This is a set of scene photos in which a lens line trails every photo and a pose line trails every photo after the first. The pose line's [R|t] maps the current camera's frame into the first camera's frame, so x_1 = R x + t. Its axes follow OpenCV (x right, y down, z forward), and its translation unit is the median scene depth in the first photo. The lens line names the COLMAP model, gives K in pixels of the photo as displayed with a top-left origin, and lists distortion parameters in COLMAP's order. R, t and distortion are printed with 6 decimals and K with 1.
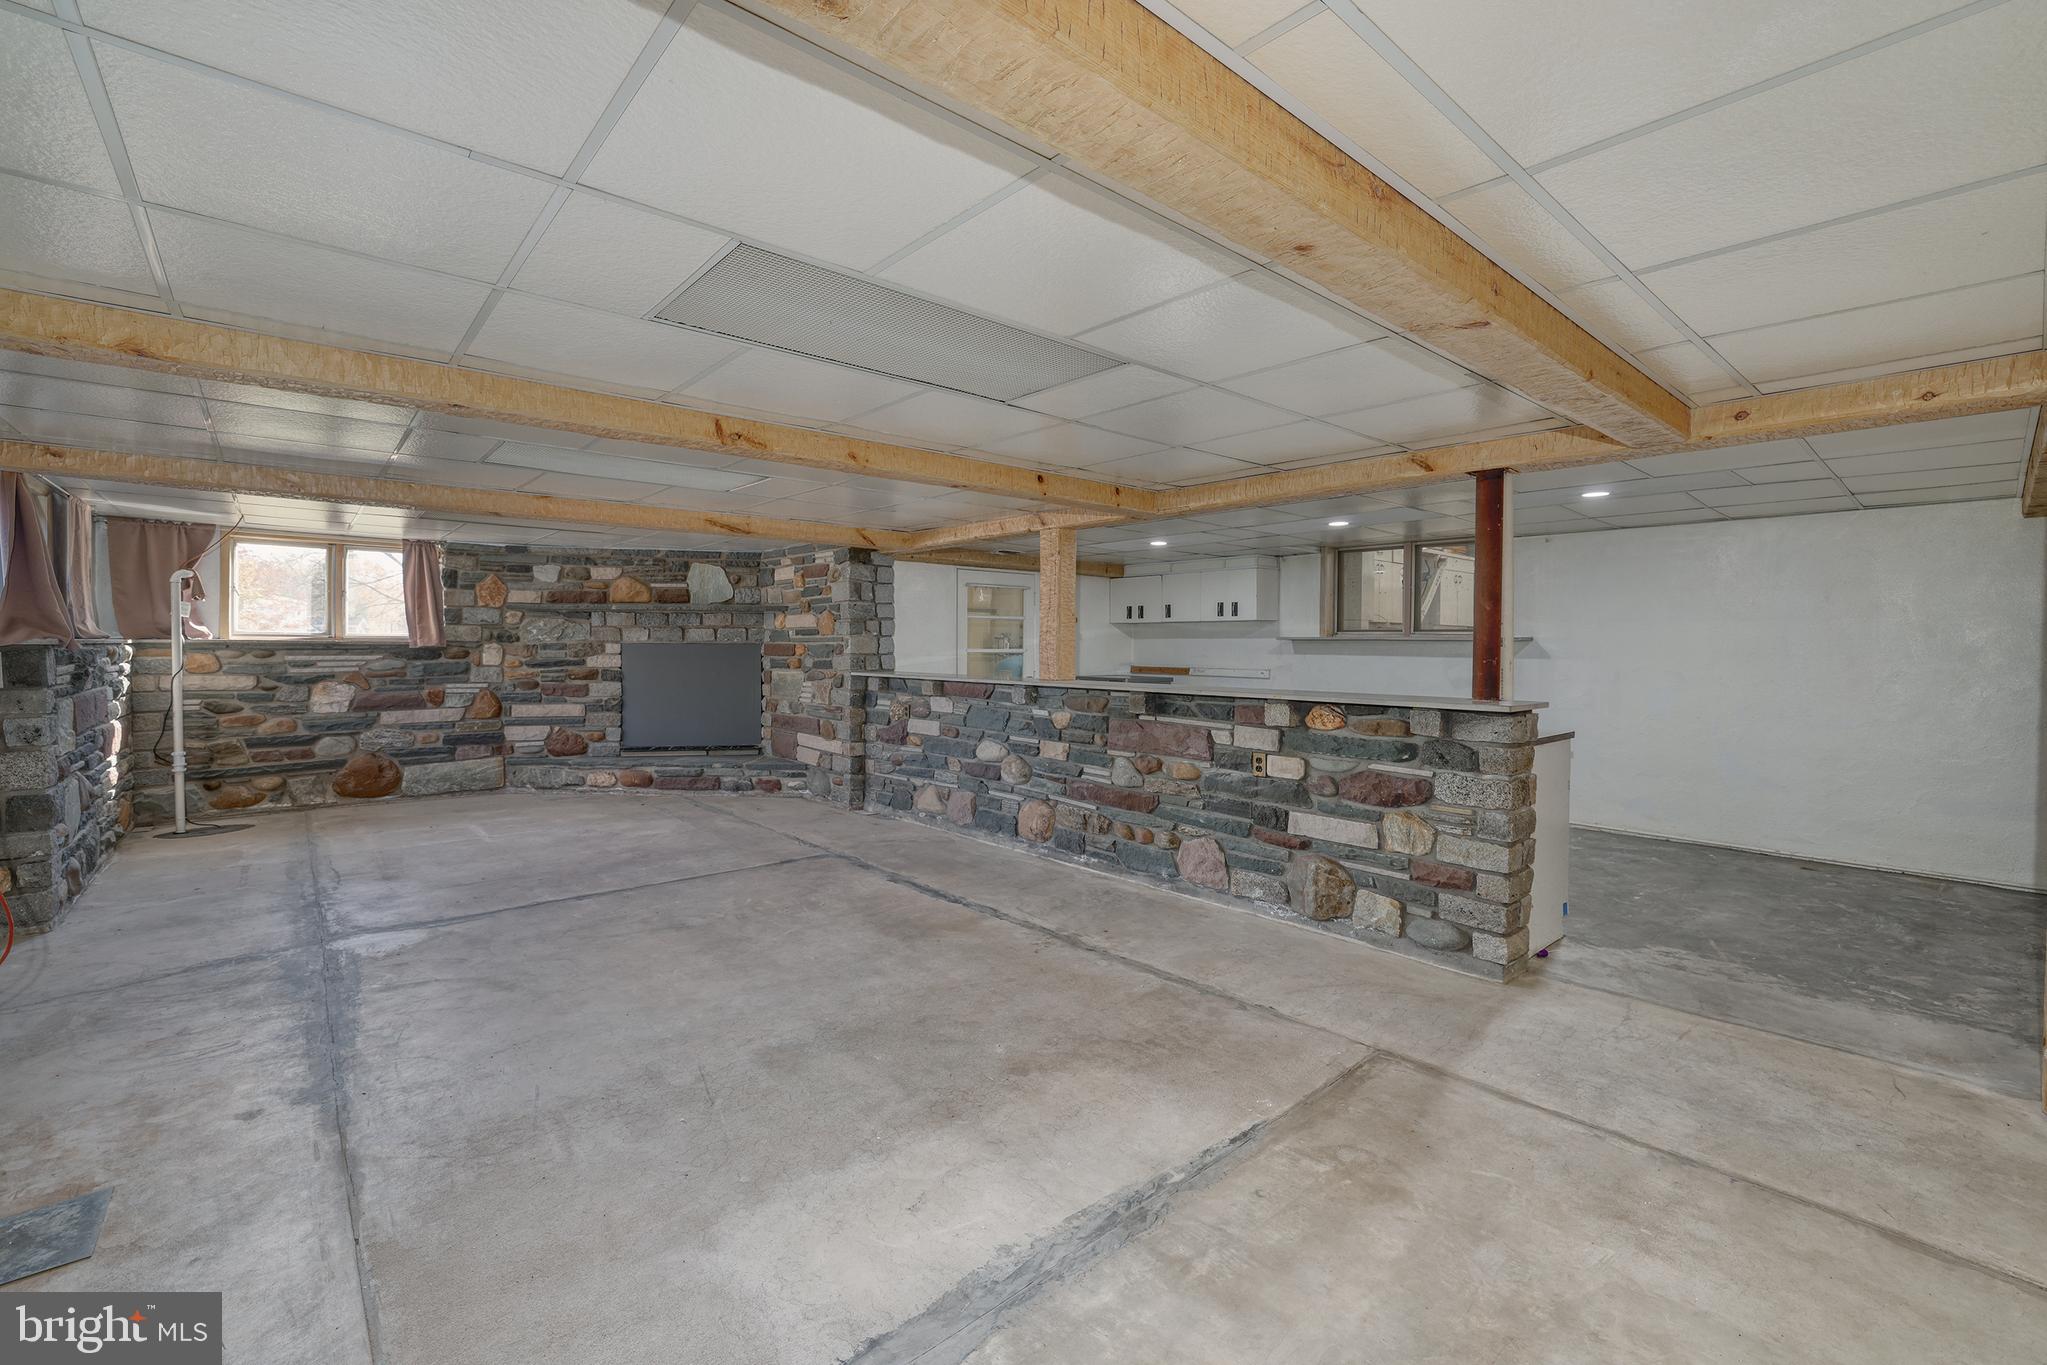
lens RADIAL K [[865.1, 0, 1004.3], [0, 865.1, 655.6], [0, 0, 1]] dist [-0.019833, 0.002931]
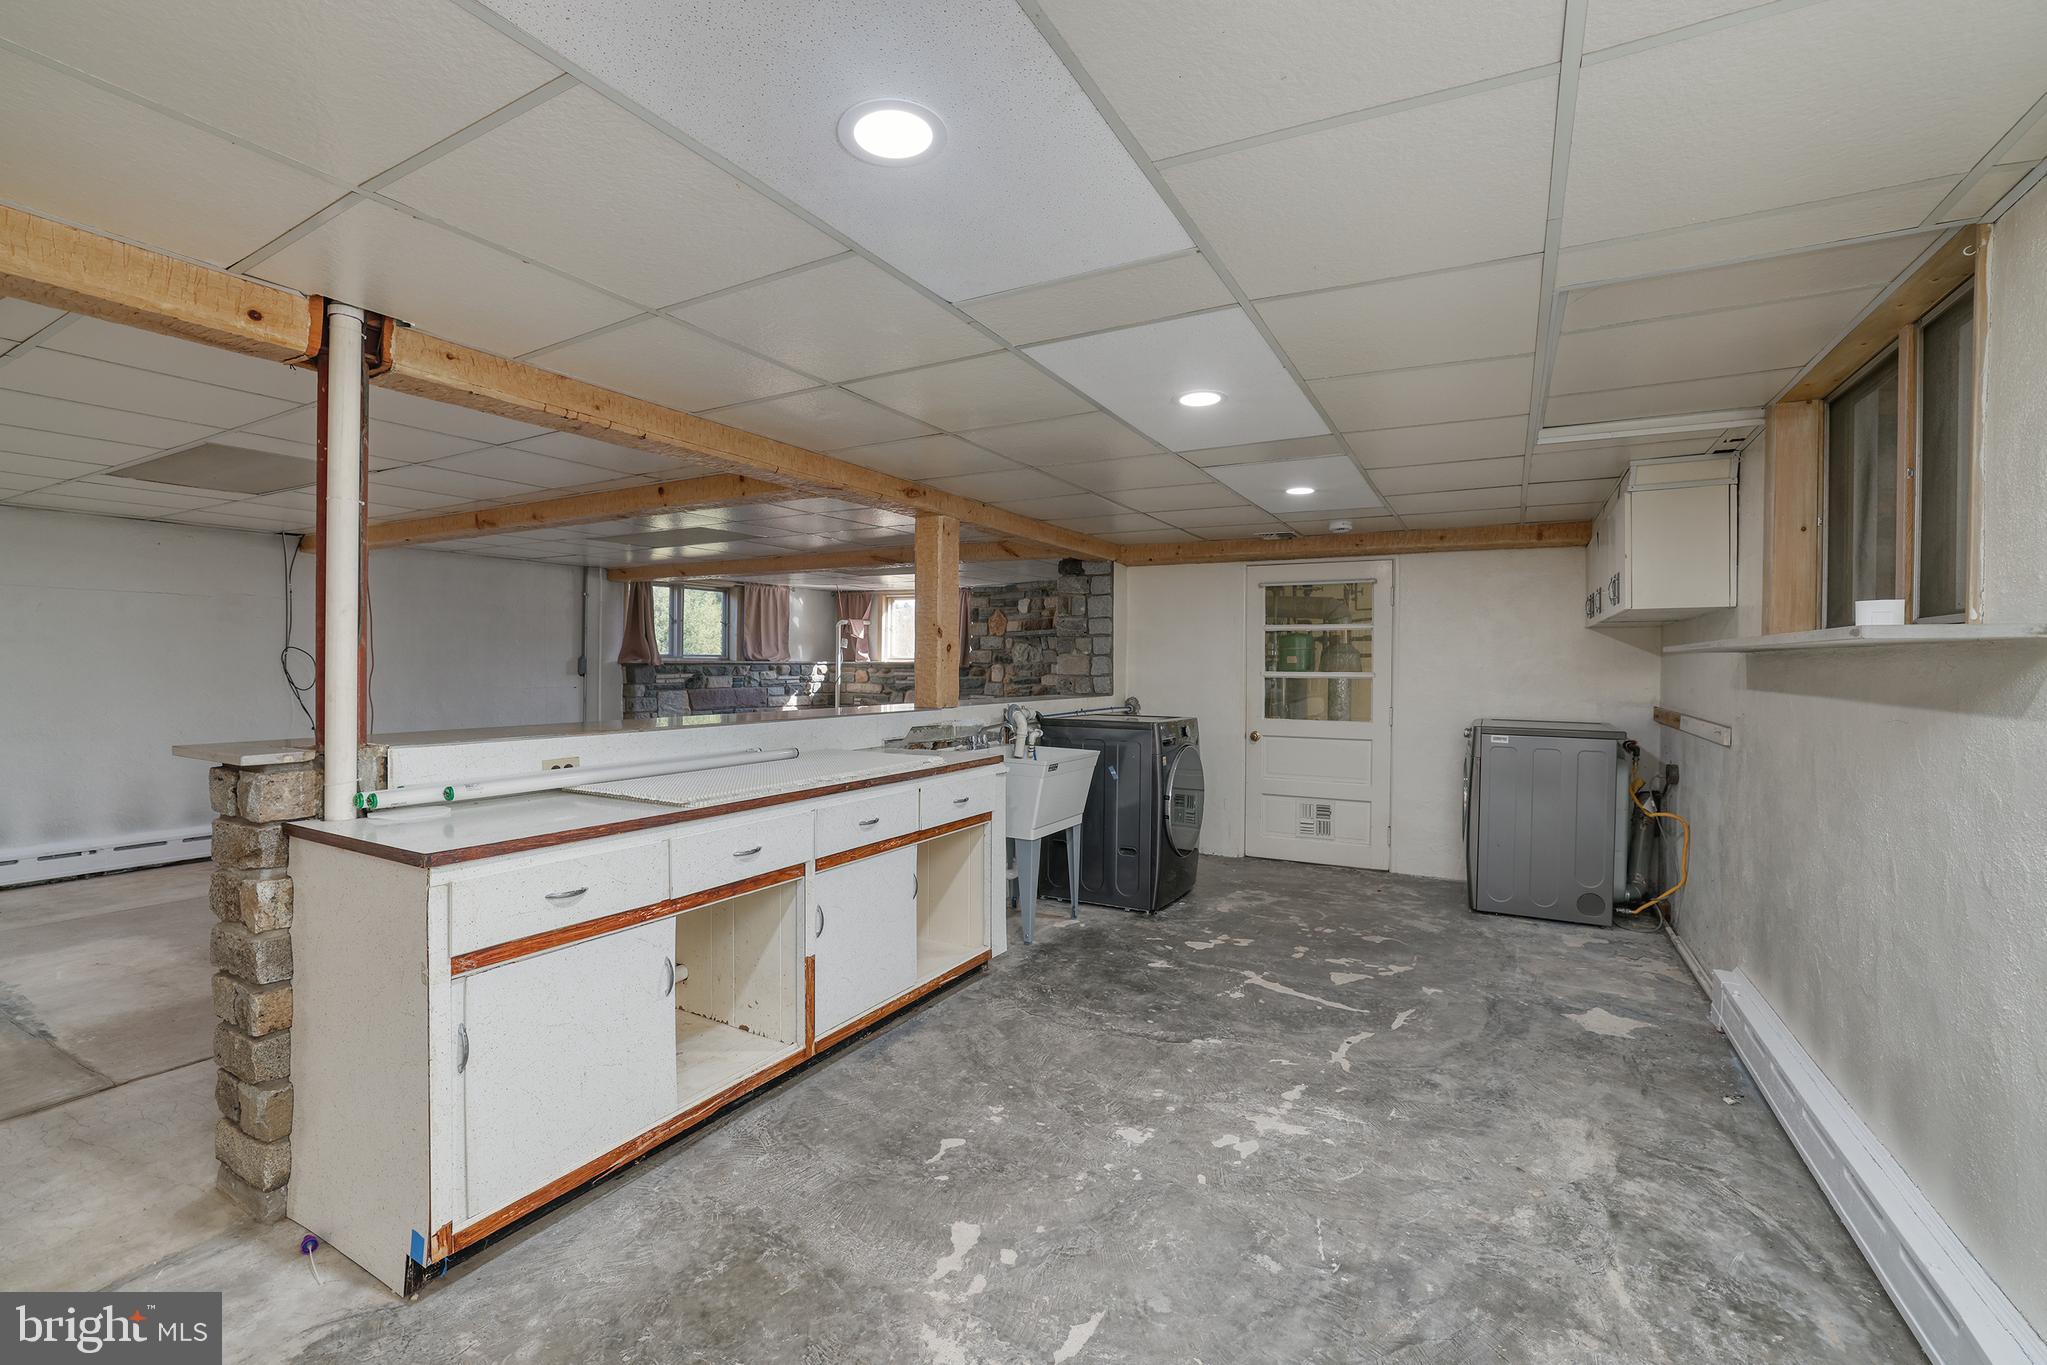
lens RADIAL K [[865.1, 0, 1023.1], [0, 865.1, 673.9], [0, 0, 1]] dist [-0.019833, 0.002931]
pose [[0.361095, 0.009075, -0.932485, 0.615134], [-0.015097, 0.999878, 0.003884, -0.005865], [0.932407, 0.012675, 0.361188, 0.585915]]
